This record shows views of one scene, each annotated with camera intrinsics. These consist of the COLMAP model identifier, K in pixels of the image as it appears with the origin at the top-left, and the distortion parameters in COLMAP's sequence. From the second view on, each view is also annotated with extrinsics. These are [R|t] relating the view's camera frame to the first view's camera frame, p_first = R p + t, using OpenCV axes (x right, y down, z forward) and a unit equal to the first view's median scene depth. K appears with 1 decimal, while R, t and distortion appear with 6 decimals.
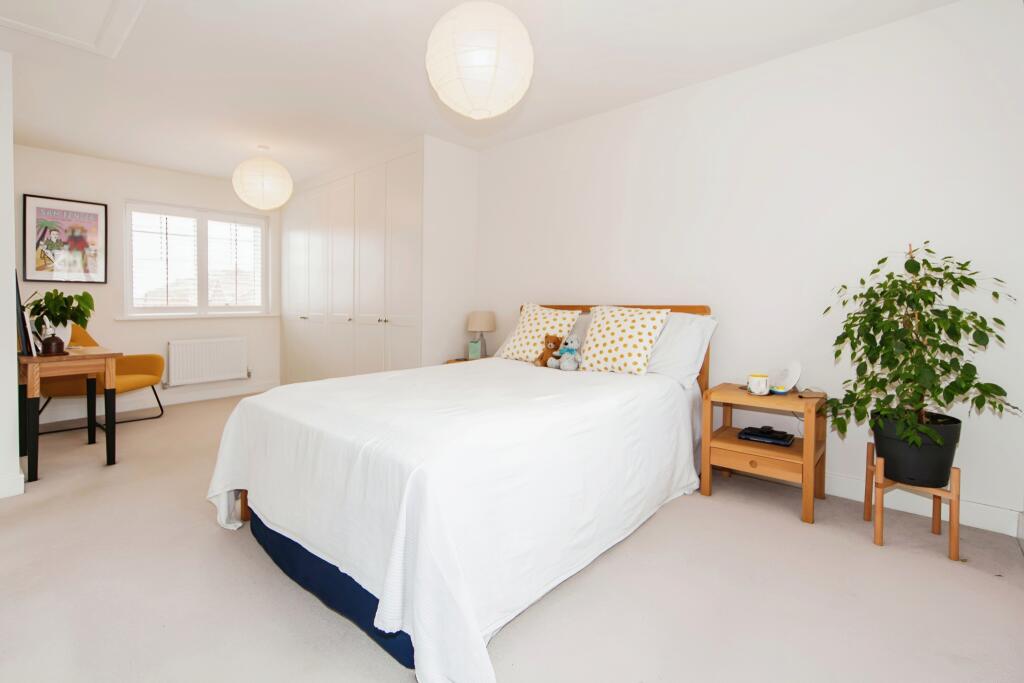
lens RADIAL K [[458.4, 0, 509.3], [0, 458.4, 296.4], [0, 0, 1]] dist [0.001611, -0.001830]
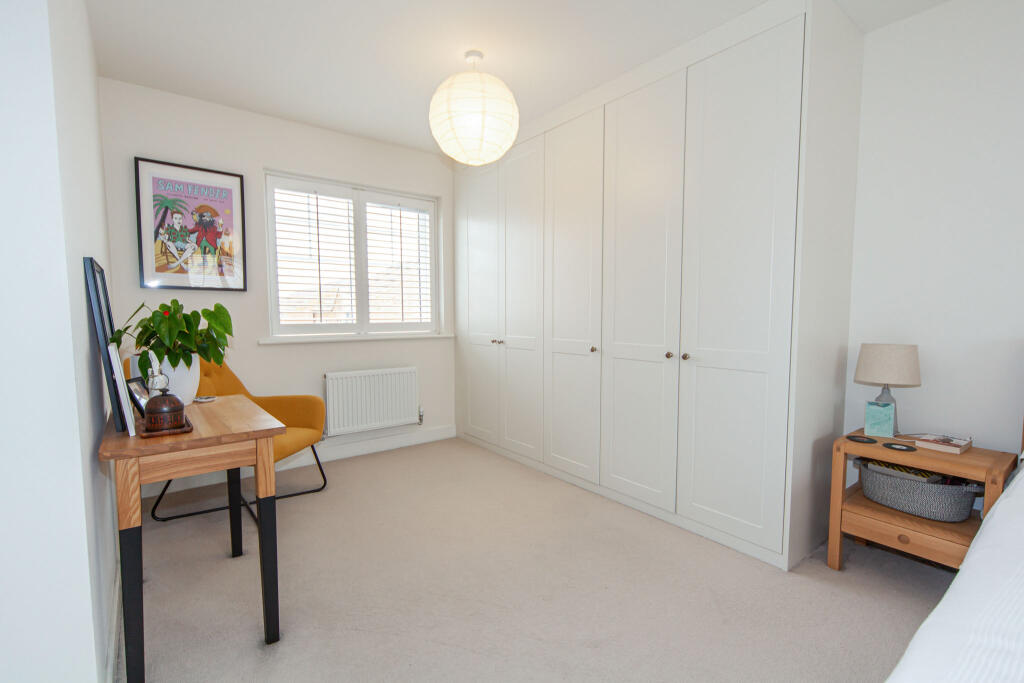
lens RADIAL K [[458.4, 0, 508.8], [0, 458.4, 340.5], [0, 0, 1]] dist [0.001611, -0.001830]
pose [[0.981429, 0.019926, -0.190788, -0.370806], [-0.006113, 0.997334, 0.072720, -0.006853], [0.191728, -0.070203, 0.978934, 0.409207]]
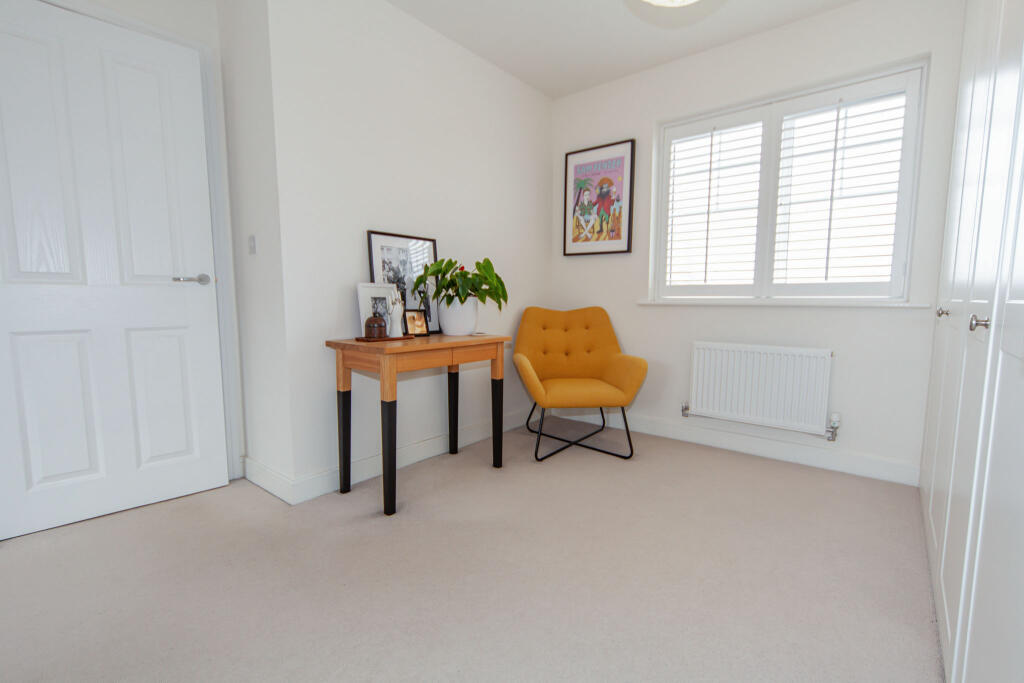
lens RADIAL K [[458.4, 0, 526.3], [0, 458.4, 339.5], [0, 0, 1]] dist [0.001611, -0.001830]
pose [[0.048933, 0.102145, -0.993565, -0.160908], [0.009558, 0.994663, 0.102729, 0.034408], [0.998756, -0.014523, 0.047696, 0.840564]]
